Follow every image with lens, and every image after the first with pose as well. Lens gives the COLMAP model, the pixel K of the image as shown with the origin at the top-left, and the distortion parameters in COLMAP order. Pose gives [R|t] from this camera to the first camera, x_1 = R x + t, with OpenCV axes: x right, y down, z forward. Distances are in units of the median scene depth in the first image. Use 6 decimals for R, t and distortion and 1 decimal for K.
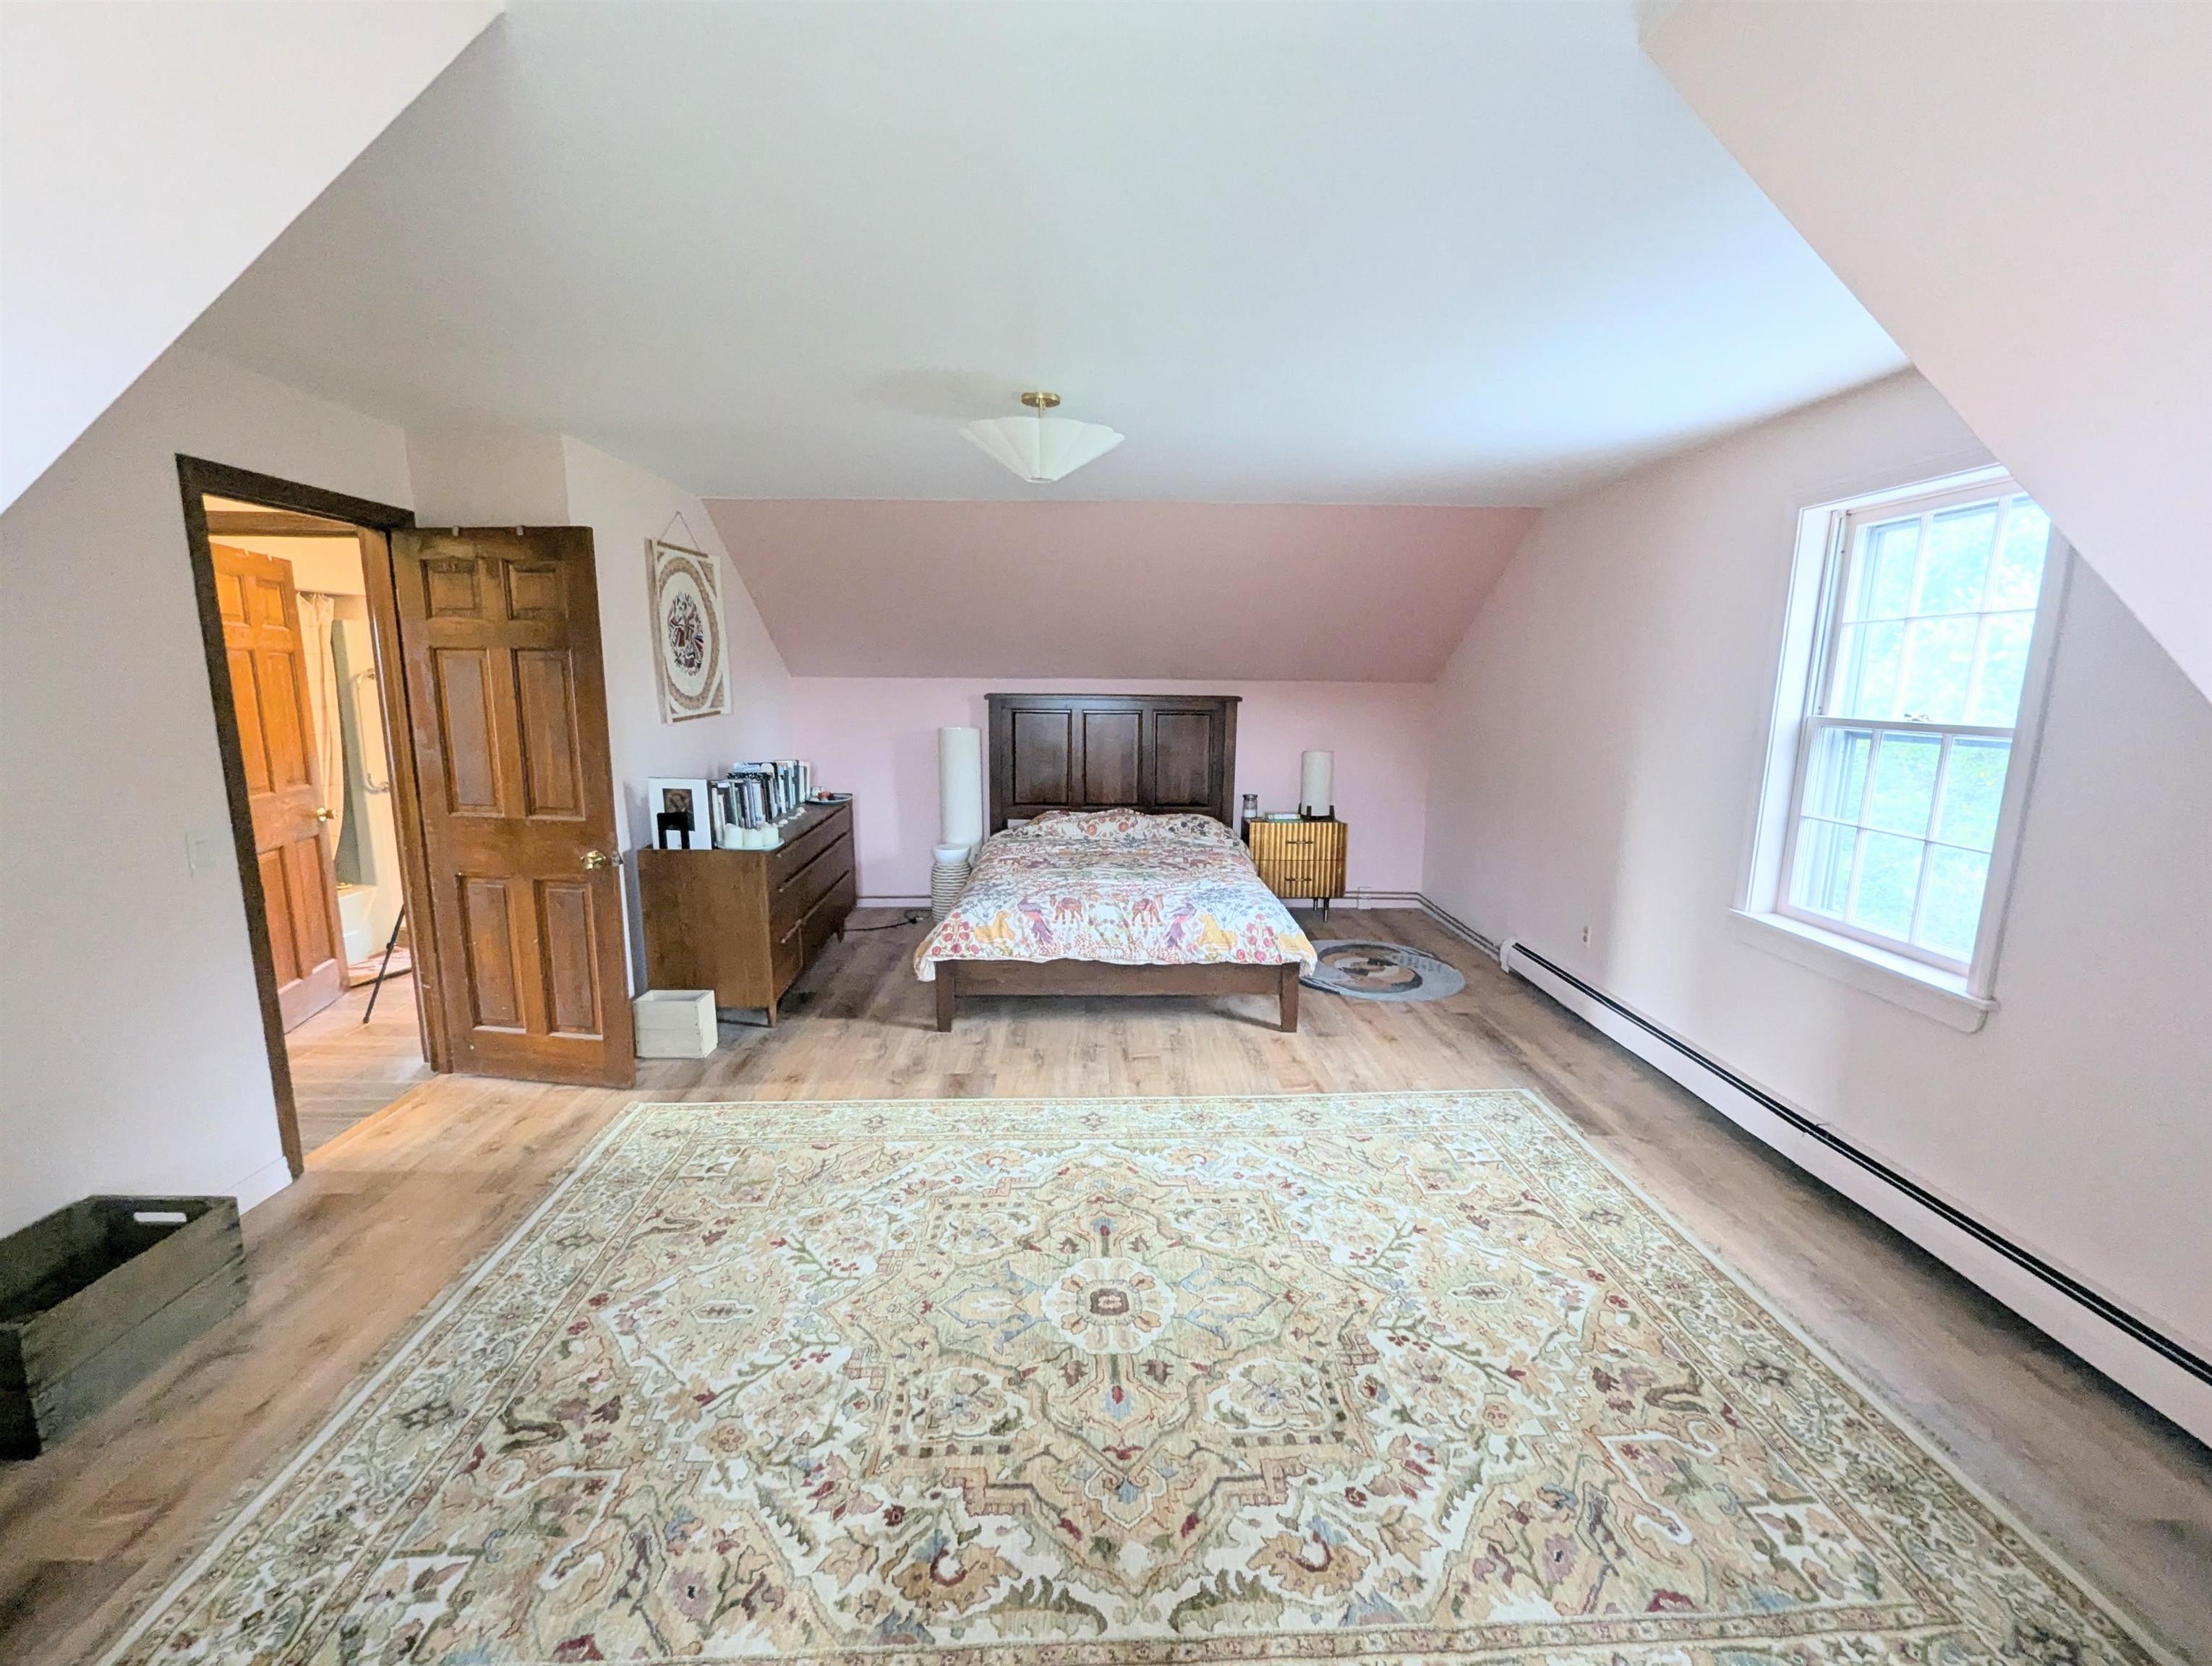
lens RADIAL K [[914.9, 0, 1123.3], [0, 914.9, 841.8], [0, 0, 1]] dist [0.002008, -0.002142]
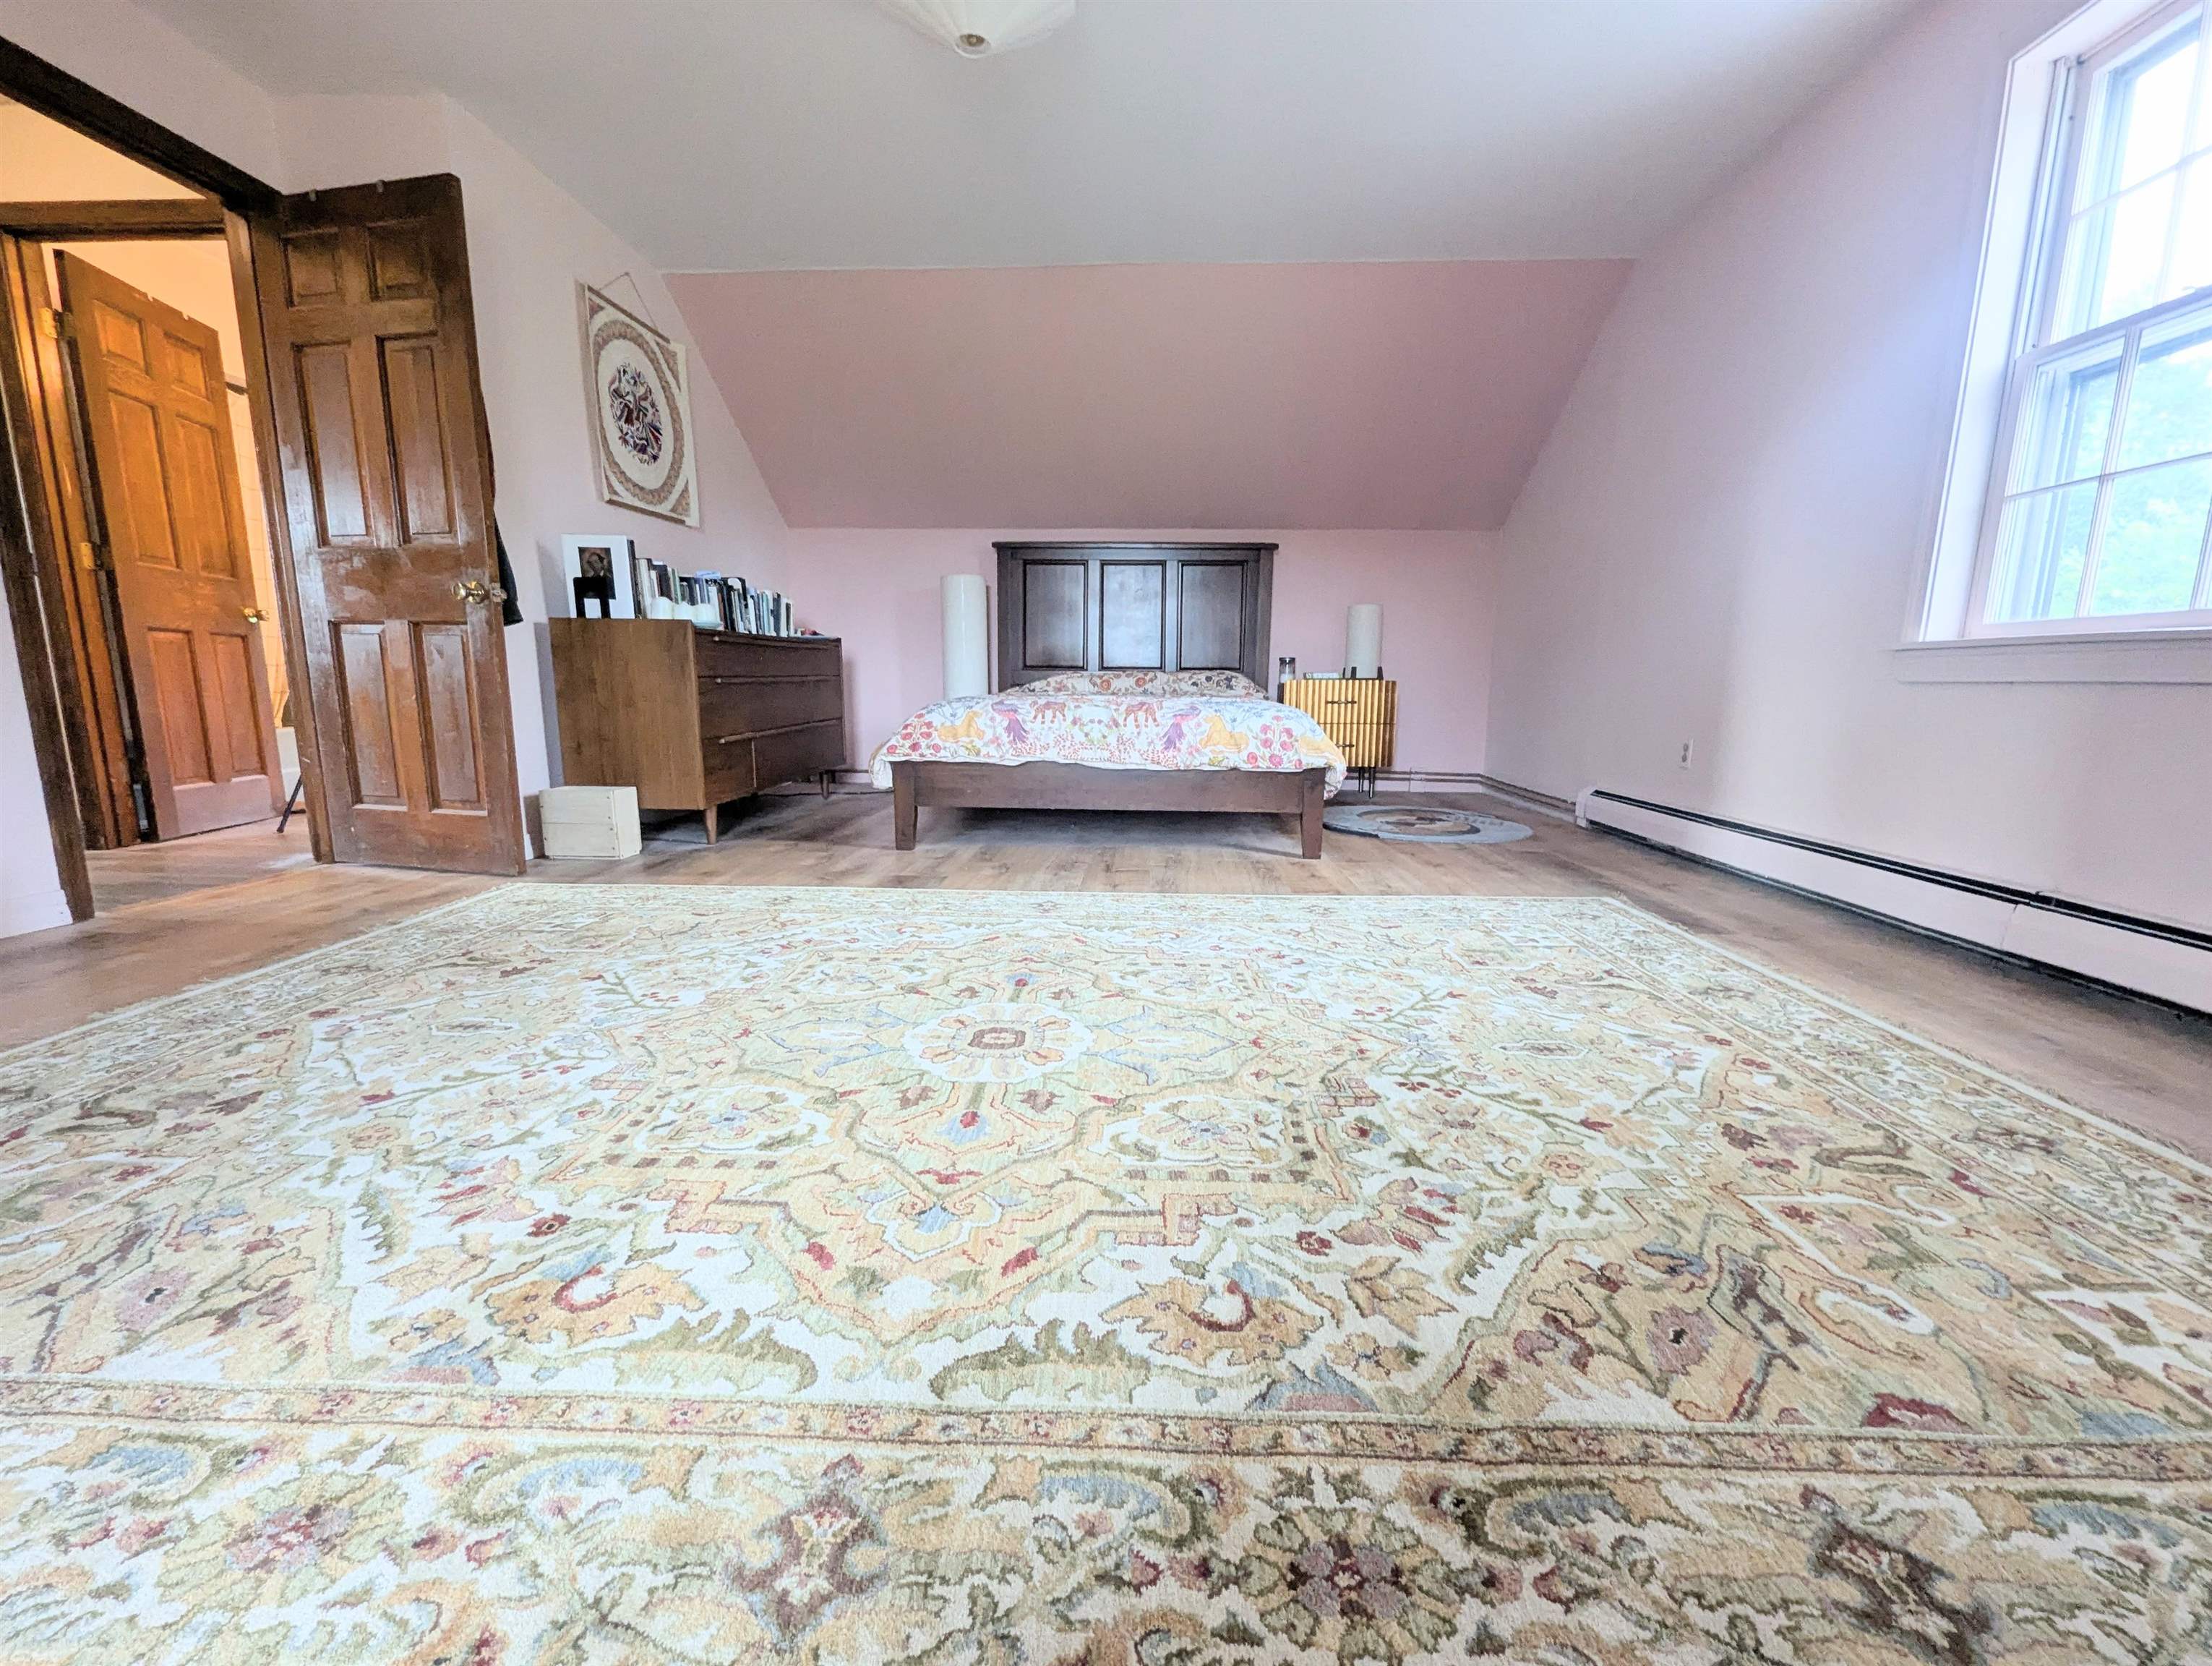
lens RADIAL K [[915.1, 0, 1117.5], [0, 915.1, 818.9], [0, 0, 1]] dist [0.002008, -0.002142]
pose [[0.997095, 0.013758, -0.074910, 0.113804], [-0.014236, 0.999882, -0.005850, 0.302942], [0.074820, 0.006899, 0.997173, 0.271640]]
